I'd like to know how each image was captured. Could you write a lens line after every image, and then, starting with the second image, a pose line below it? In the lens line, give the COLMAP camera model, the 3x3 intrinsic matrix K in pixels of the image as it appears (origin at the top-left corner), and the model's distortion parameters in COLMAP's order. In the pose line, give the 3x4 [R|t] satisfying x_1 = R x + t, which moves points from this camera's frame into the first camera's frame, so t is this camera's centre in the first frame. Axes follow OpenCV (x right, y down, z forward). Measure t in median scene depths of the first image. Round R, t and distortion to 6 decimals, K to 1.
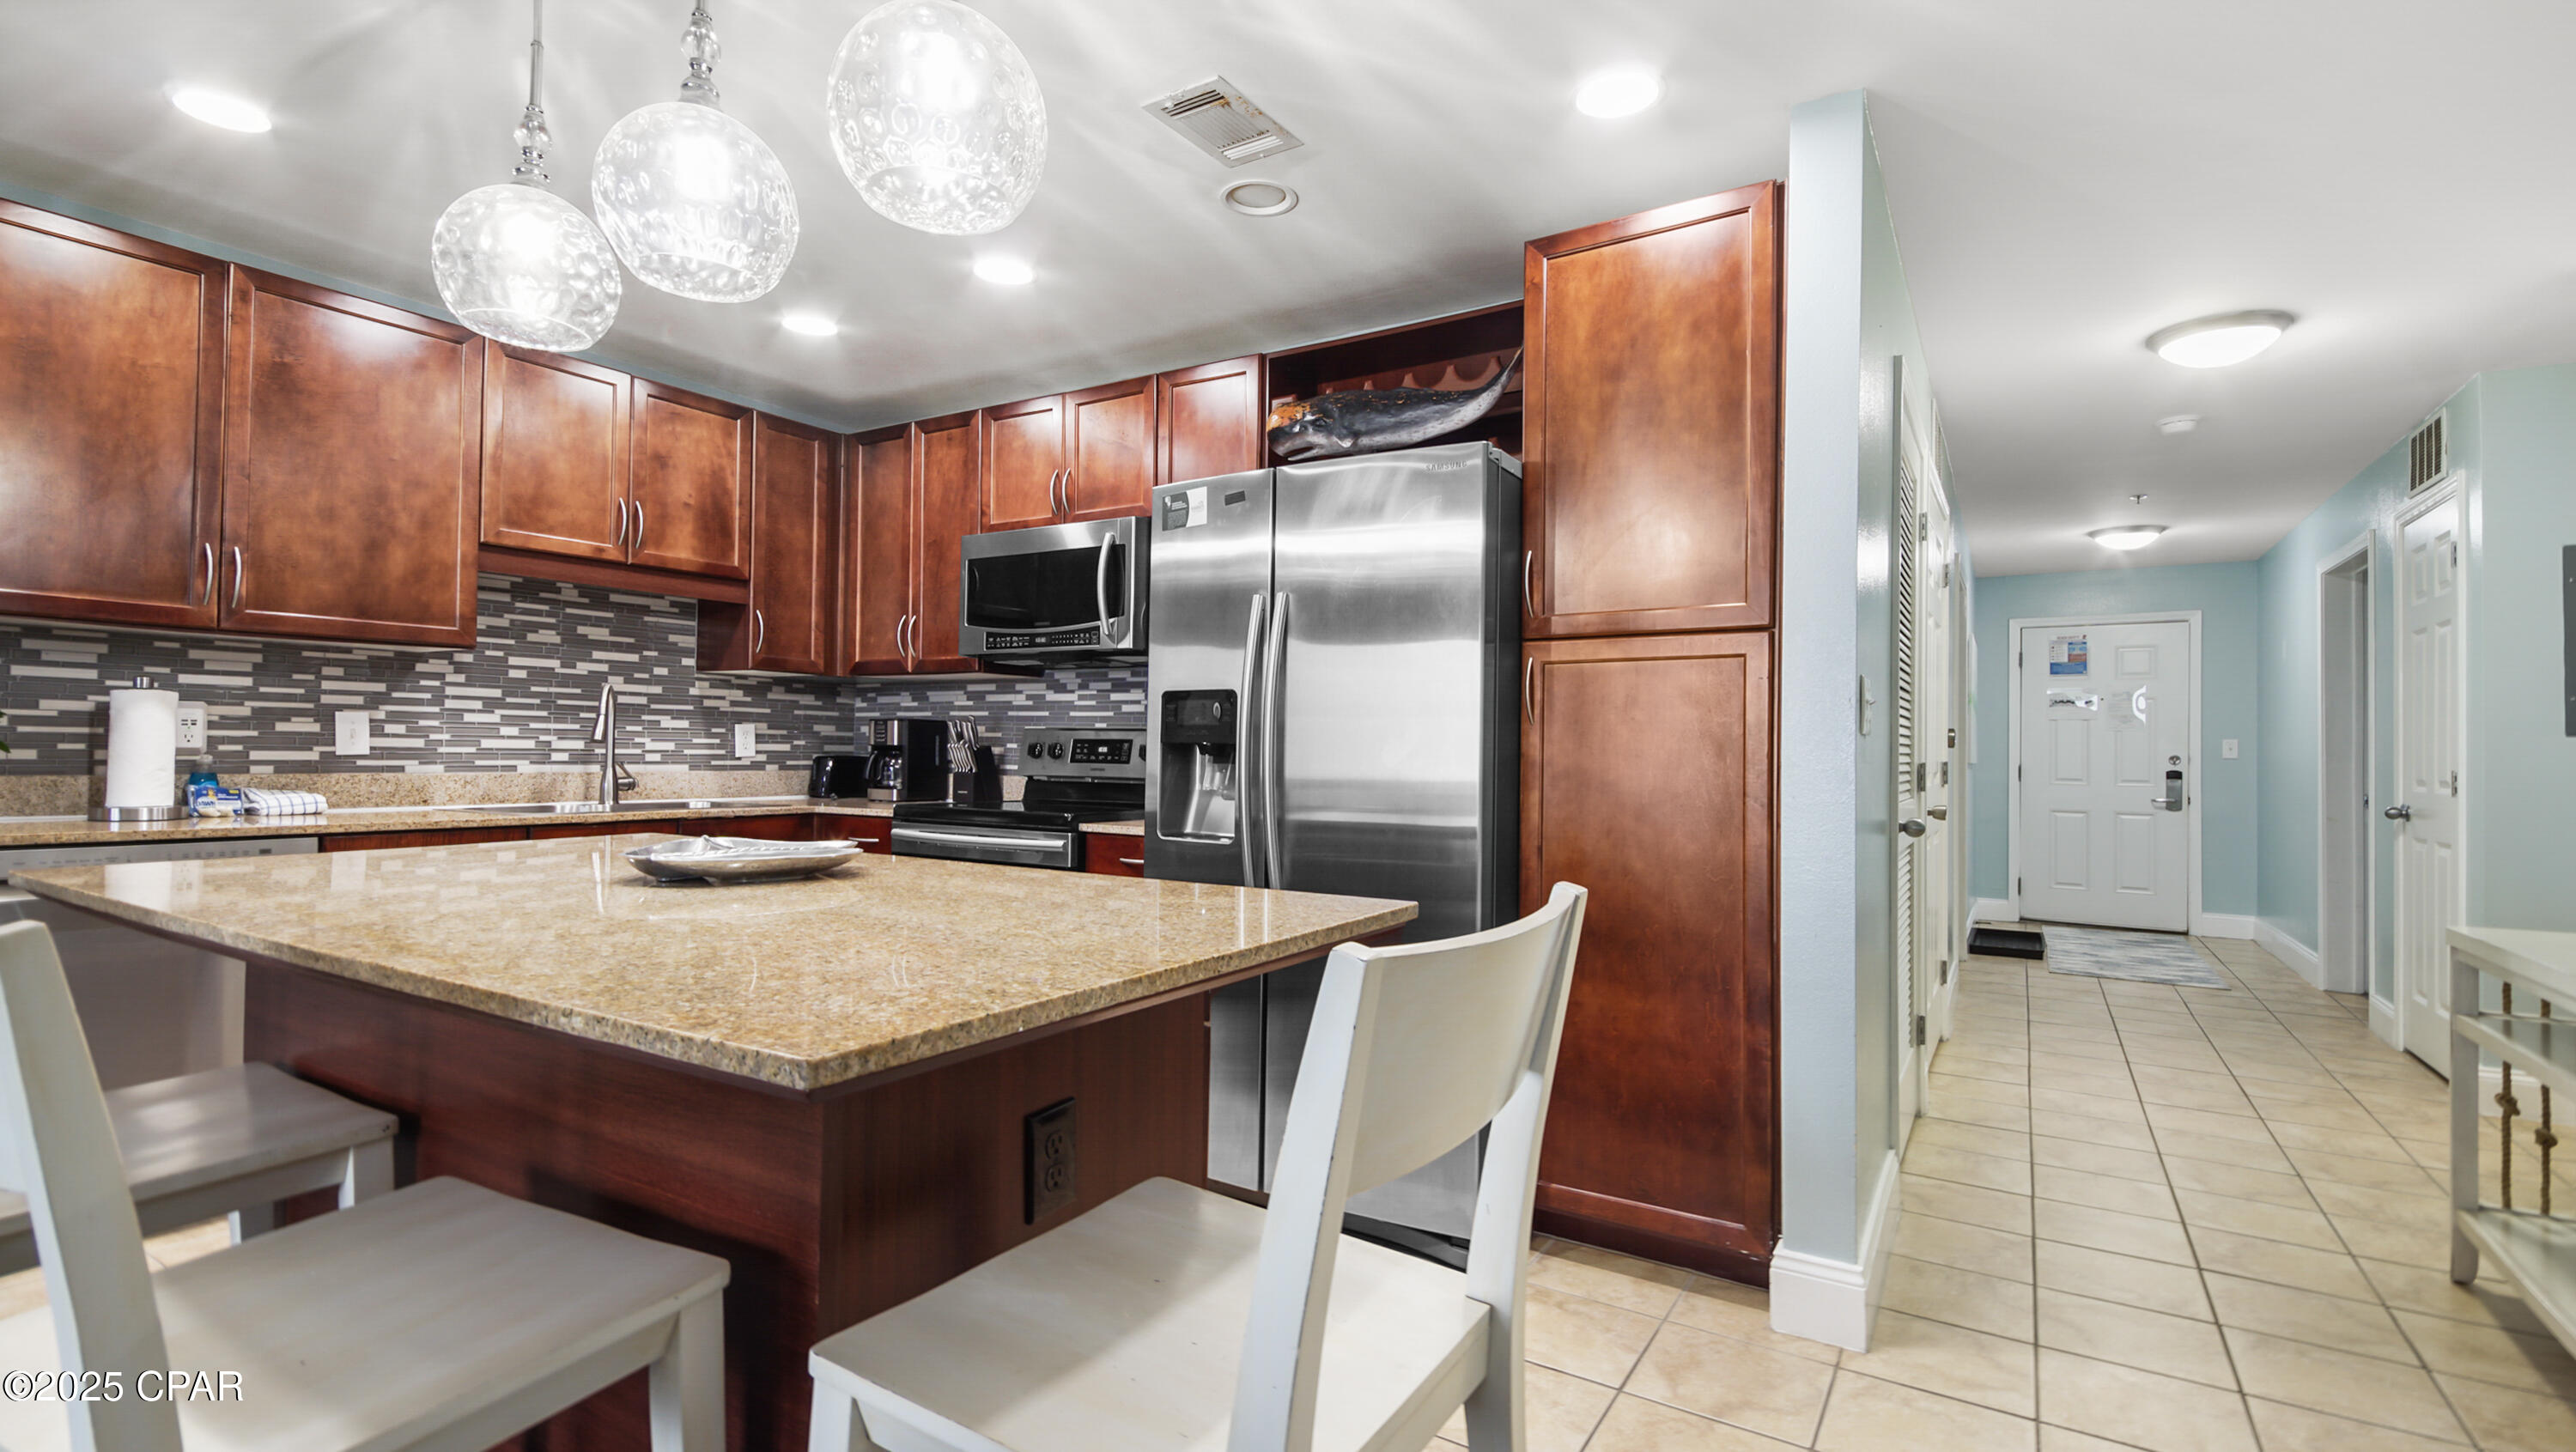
lens RADIAL K [[1148.3, 0, 1267.5], [0, 1148.3, 739.6], [0, 0, 1]] dist [0.031363, -0.011680]
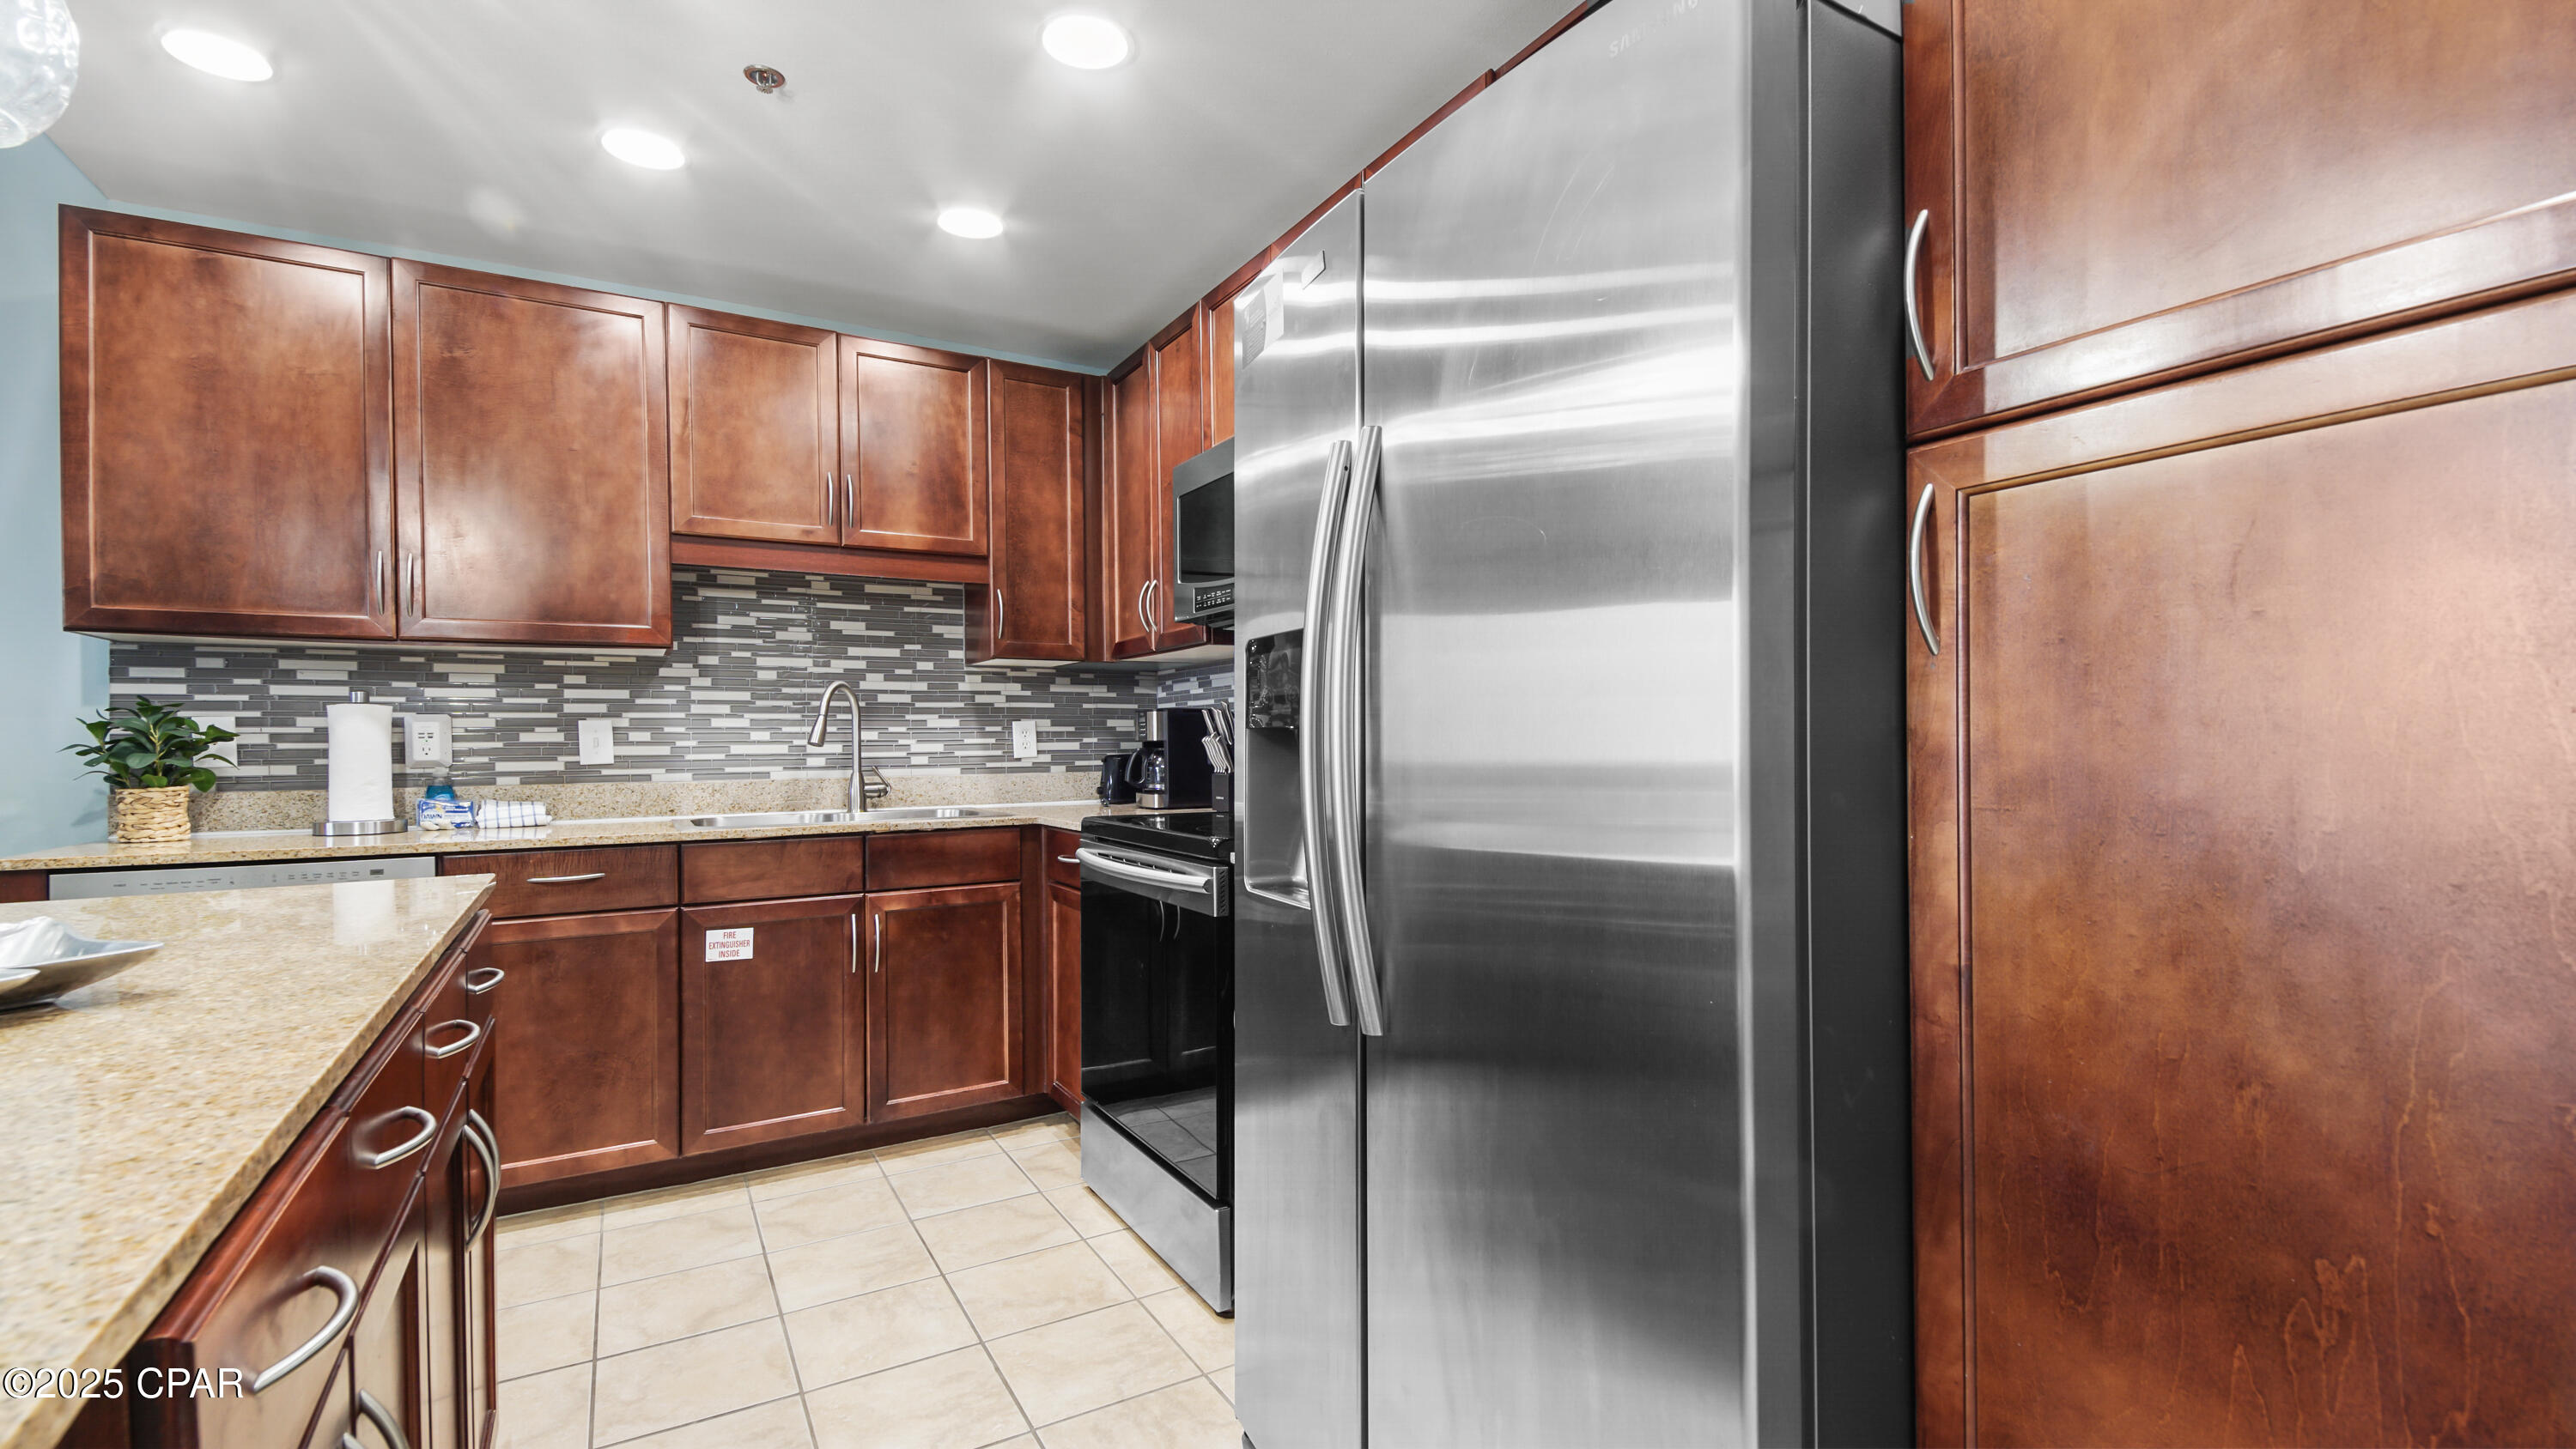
lens RADIAL K [[1148.2, 0, 1260.9], [0, 1148.2, 741.7], [0, 0, 1]] dist [0.031363, -0.011680]
pose [[0.880863, -0.023018, -0.472812, 0.136964], [0.027003, 0.999634, 0.001642, 0.006352], [0.472601, -0.014214, 0.881162, 0.347284]]
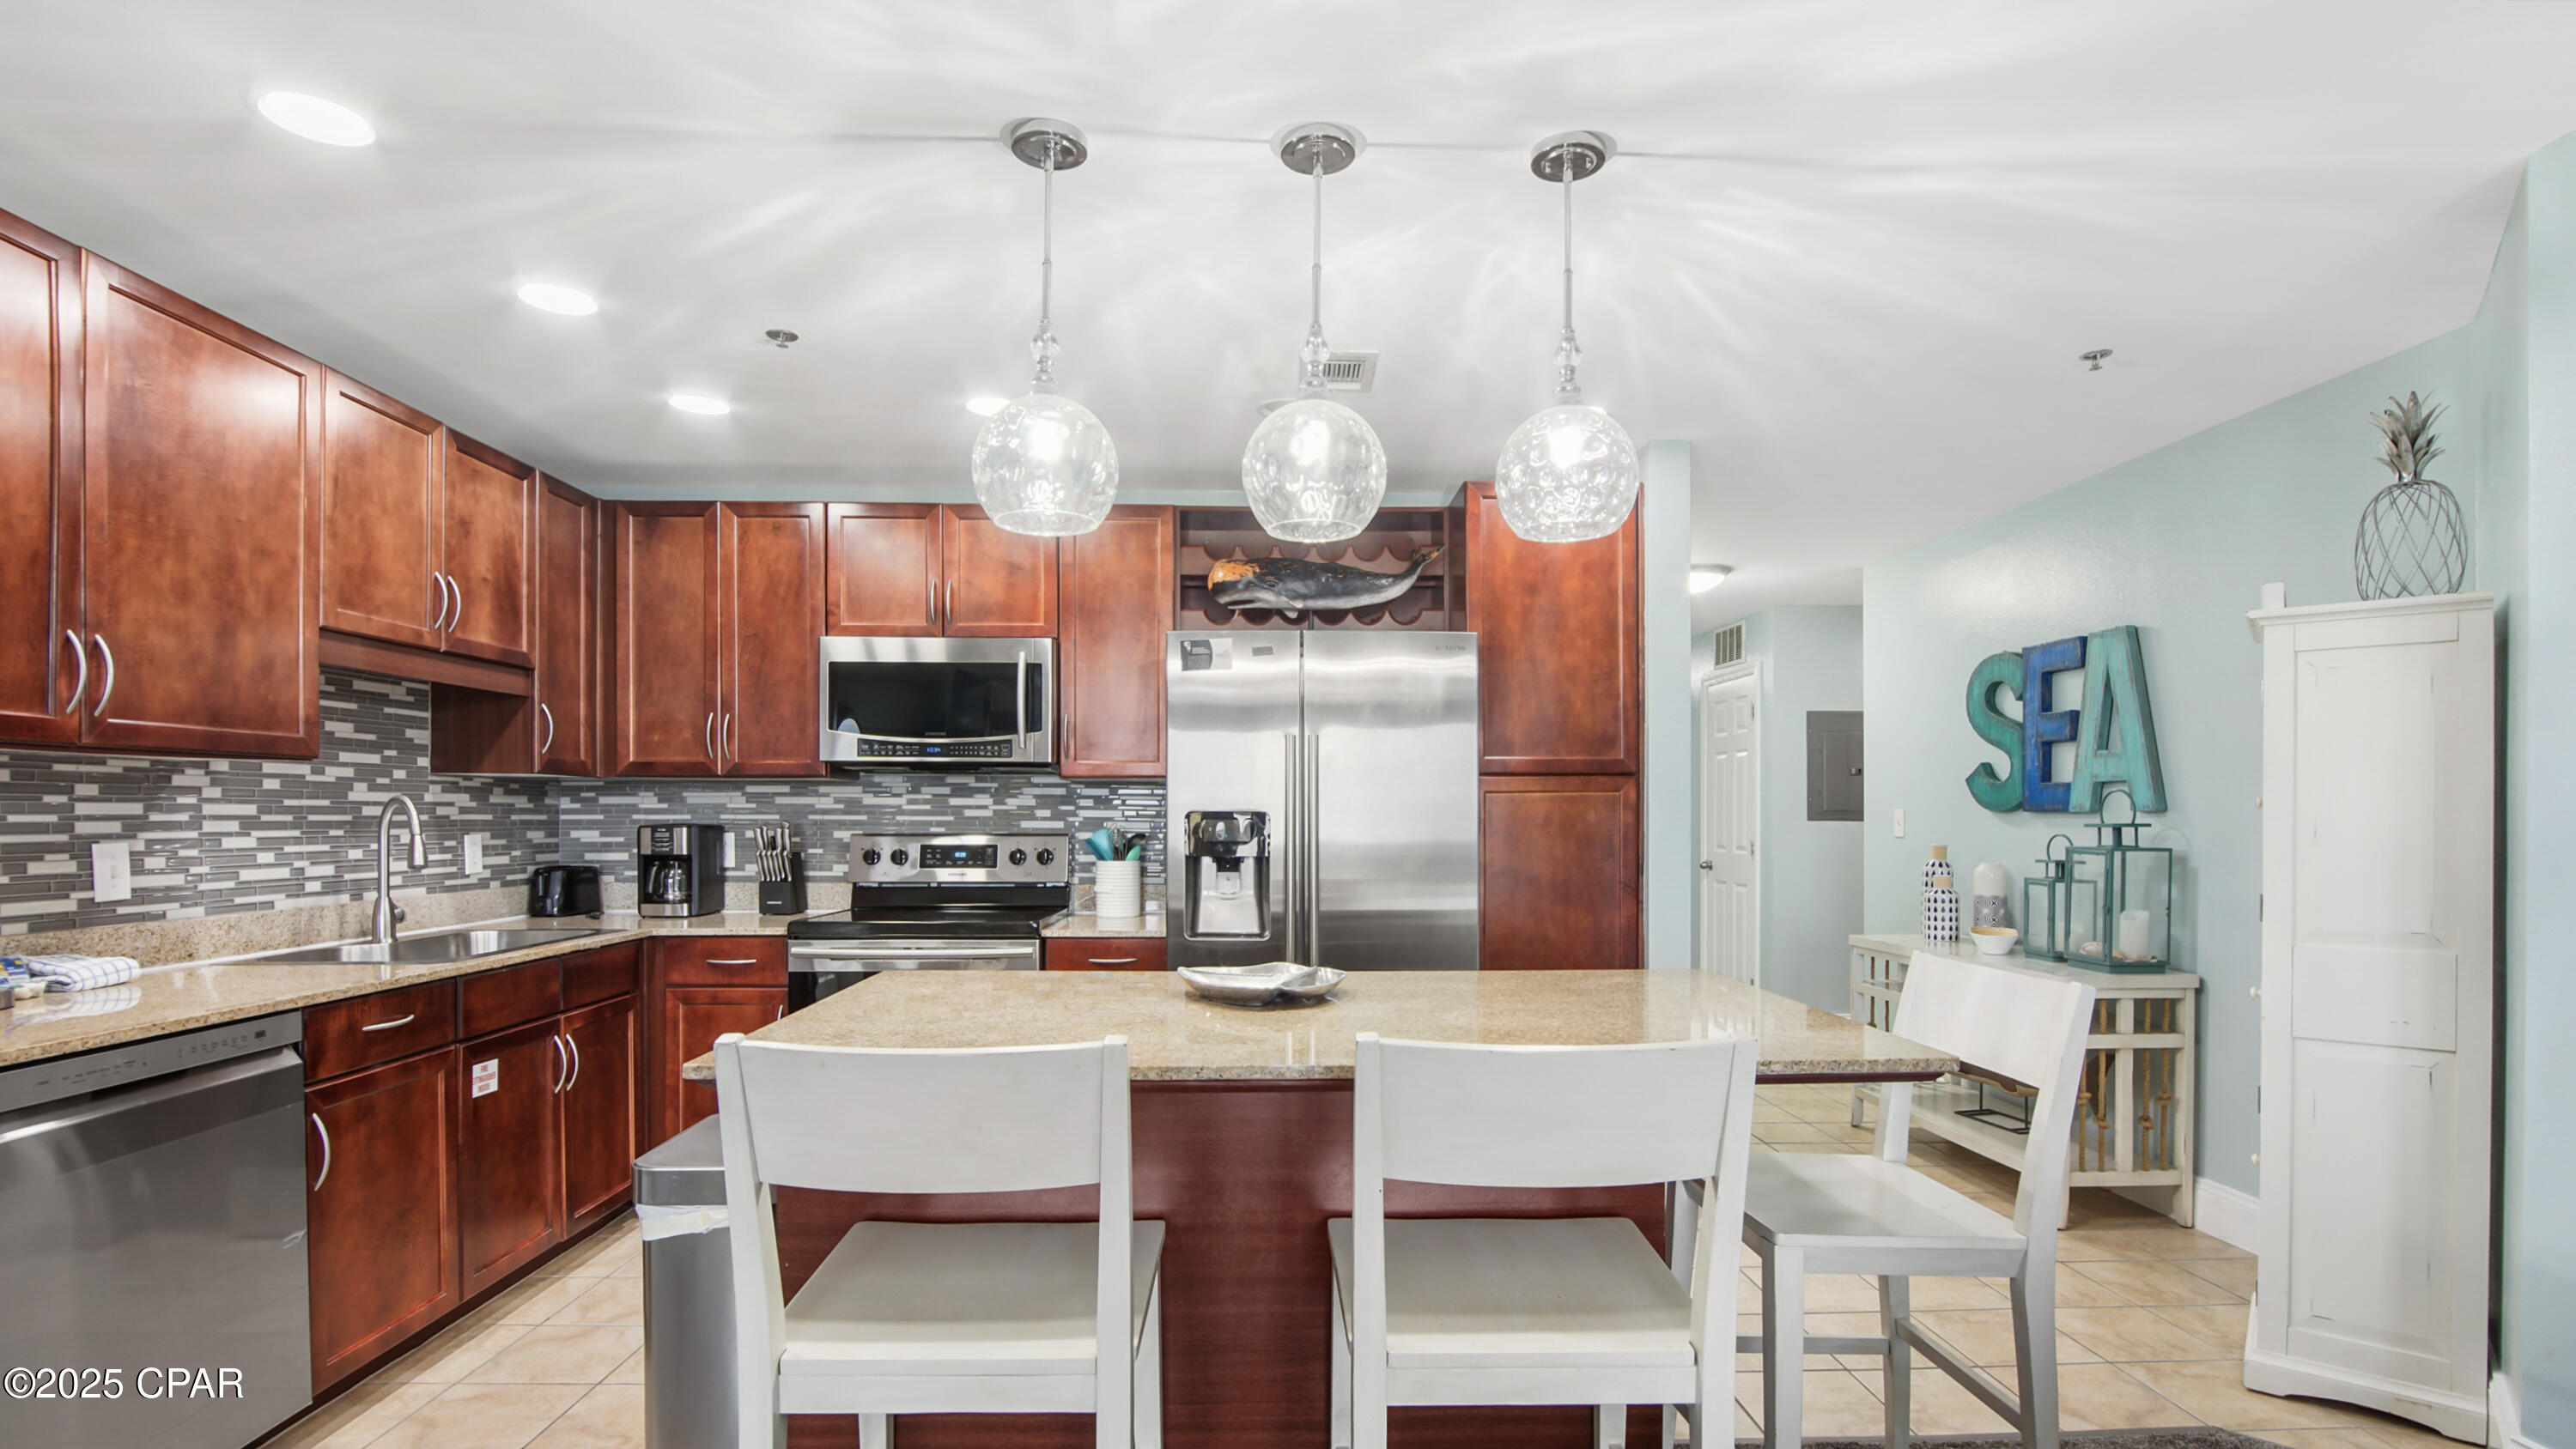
lens RADIAL K [[1182.3, 0, 1257.9], [0, 1182.3, 824.3], [0, 0, 1]] dist [-0.006437, 0.000869]
pose [[0.836240, -0.018718, 0.548044, -0.495776], [0.006909, 0.999698, 0.023602, -0.041163], [-0.548320, -0.015950, 0.836116, -0.022462]]
